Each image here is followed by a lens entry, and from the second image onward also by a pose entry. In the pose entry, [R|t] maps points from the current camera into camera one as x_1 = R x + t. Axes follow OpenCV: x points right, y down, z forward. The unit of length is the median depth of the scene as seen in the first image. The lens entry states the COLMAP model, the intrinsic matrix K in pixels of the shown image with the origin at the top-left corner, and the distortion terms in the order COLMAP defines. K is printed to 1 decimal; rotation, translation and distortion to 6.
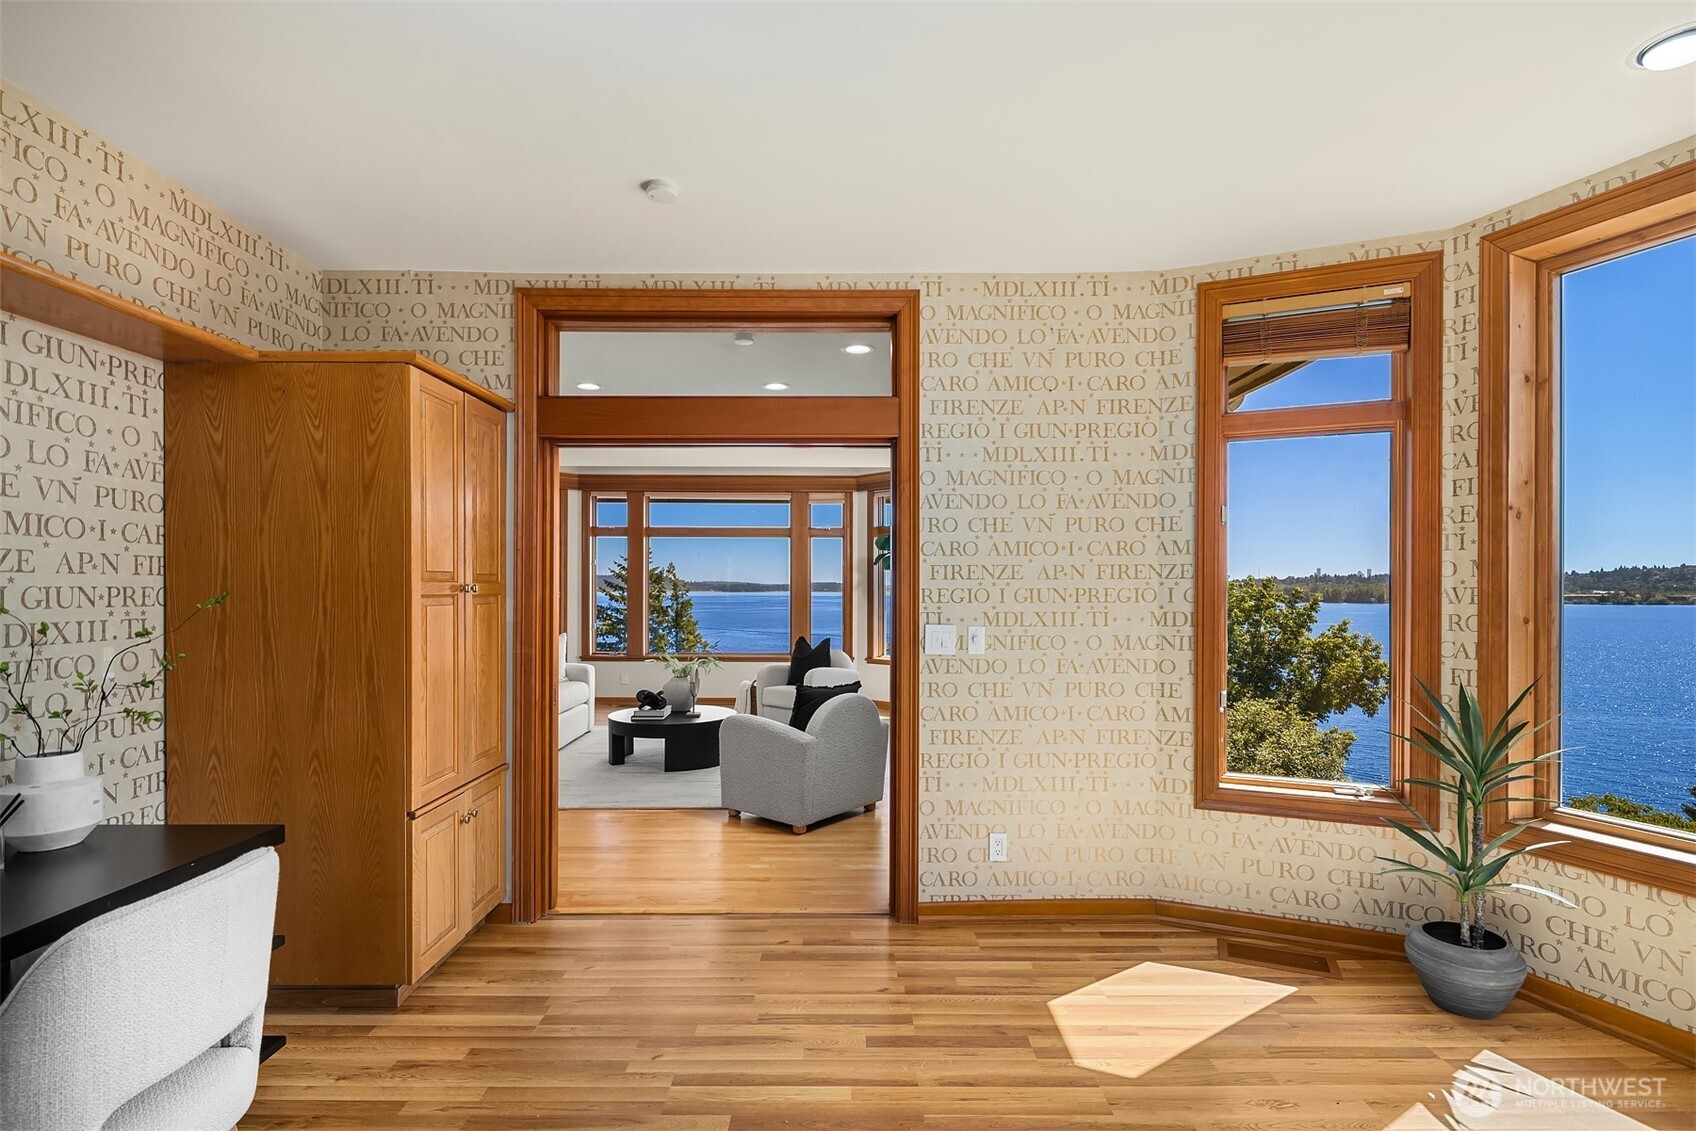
lens RADIAL K [[817.0, 0, 849.7], [0, 817.0, 586.5], [0, 0, 1]] dist [-0.002035, -0.000086]
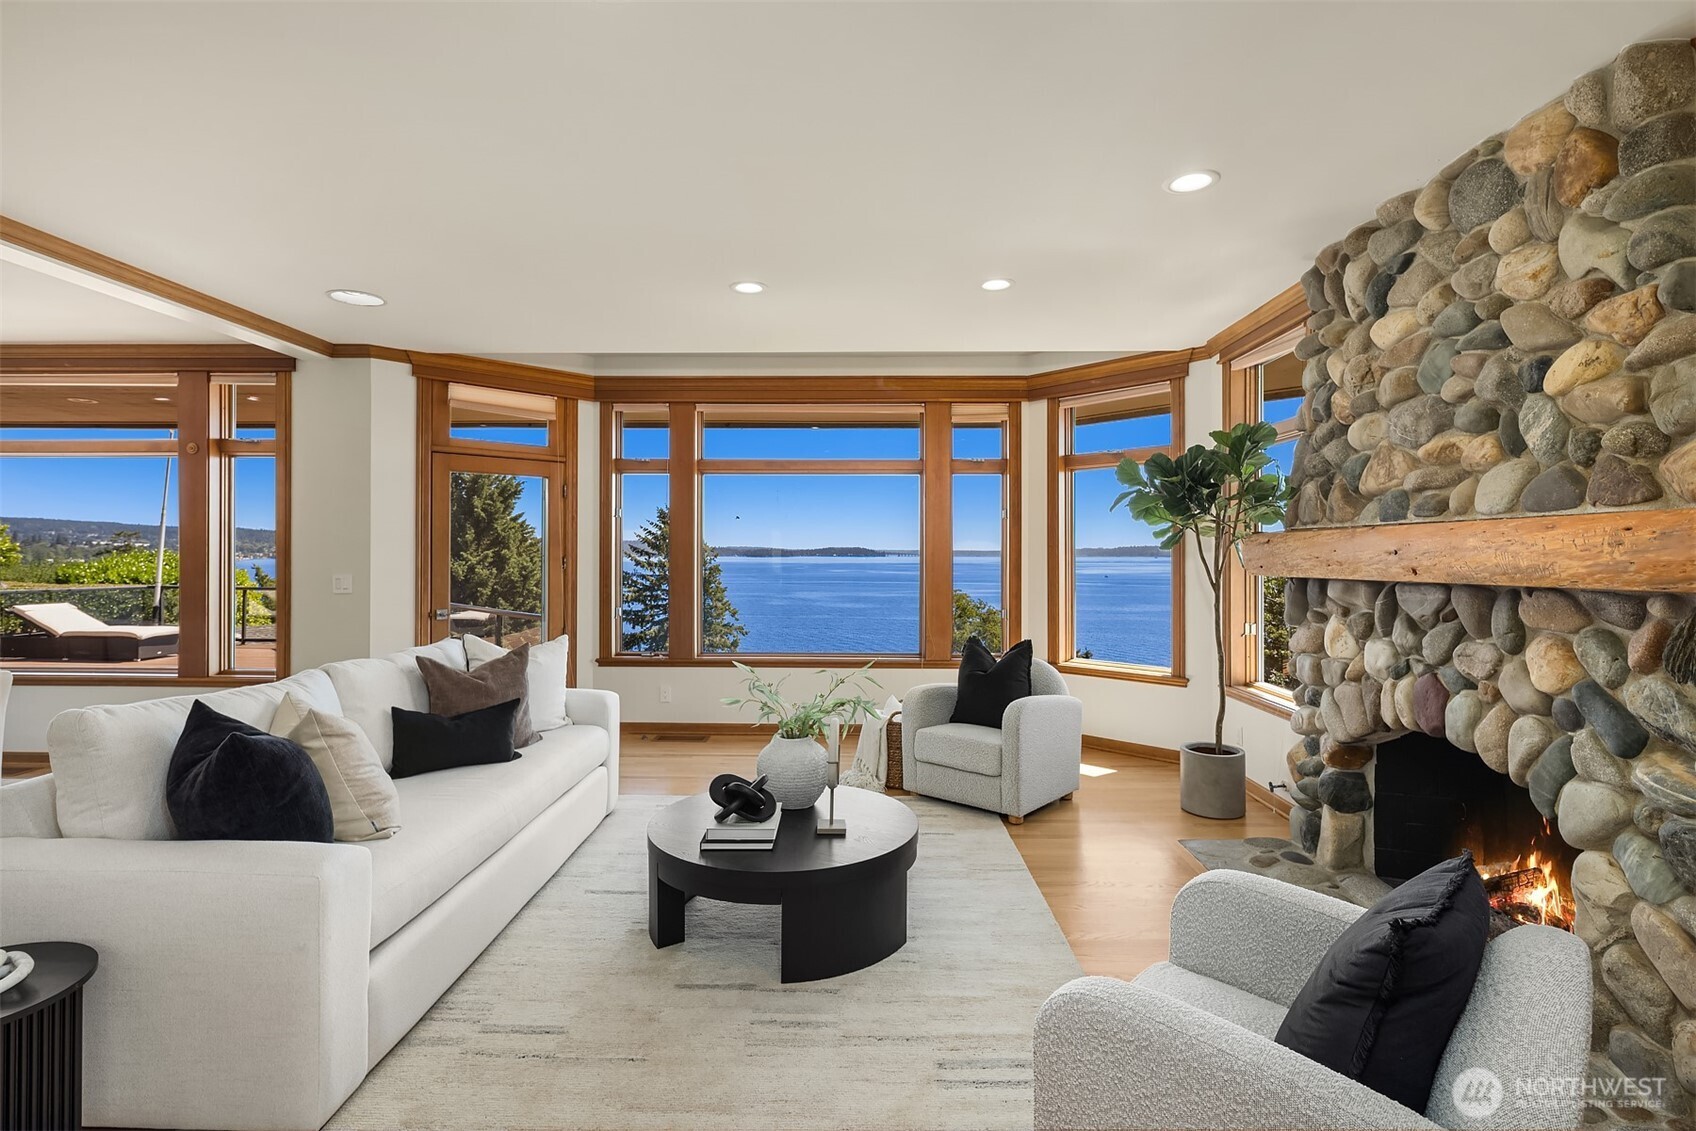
lens RADIAL K [[815.0, 0, 852.7], [0, 815.0, 544.2], [0, 0, 1]] dist [0.000864, 0.000119]
pose [[0.999698, -0.000531, -0.024550, -0.101862], [0.000299, 0.999955, -0.009470, 0.001181], [0.024554, 0.009460, 0.999654, 0.327714]]
